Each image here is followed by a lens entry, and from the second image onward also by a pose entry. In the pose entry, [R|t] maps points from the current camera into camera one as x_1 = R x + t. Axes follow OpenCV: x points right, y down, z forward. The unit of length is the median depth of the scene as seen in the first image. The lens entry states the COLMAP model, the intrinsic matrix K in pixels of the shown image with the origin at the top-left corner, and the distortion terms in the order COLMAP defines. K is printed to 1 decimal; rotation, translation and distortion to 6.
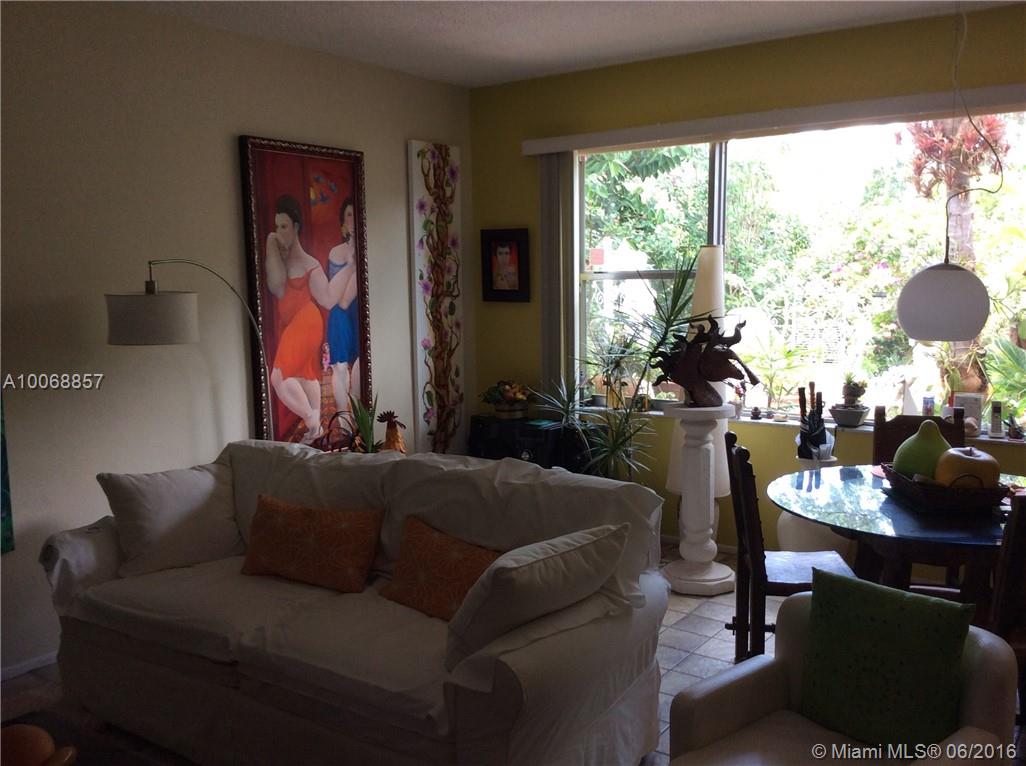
lens RADIAL K [[929.0, 0, 514.4], [0, 929.0, 390.4], [0, 0, 1]] dist [0.132937, -0.269105]
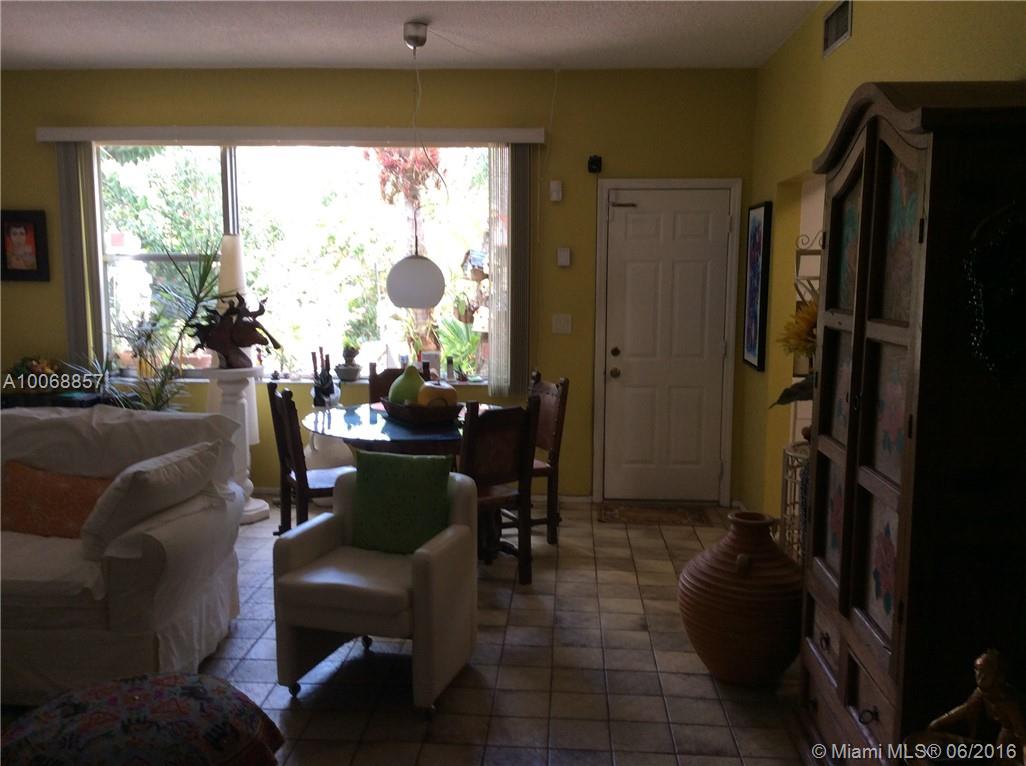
lens RADIAL K [[929.0, 0, 514.4], [0, 929.0, 390.4], [0, 0, 1]] dist [0.132937, -0.269105]
pose [[0.849457, -0.052471, 0.525042, -0.128406], [0.047698, 0.998605, 0.022626, 0.034812], [-0.525497, 0.005824, 0.850775, -0.213567]]
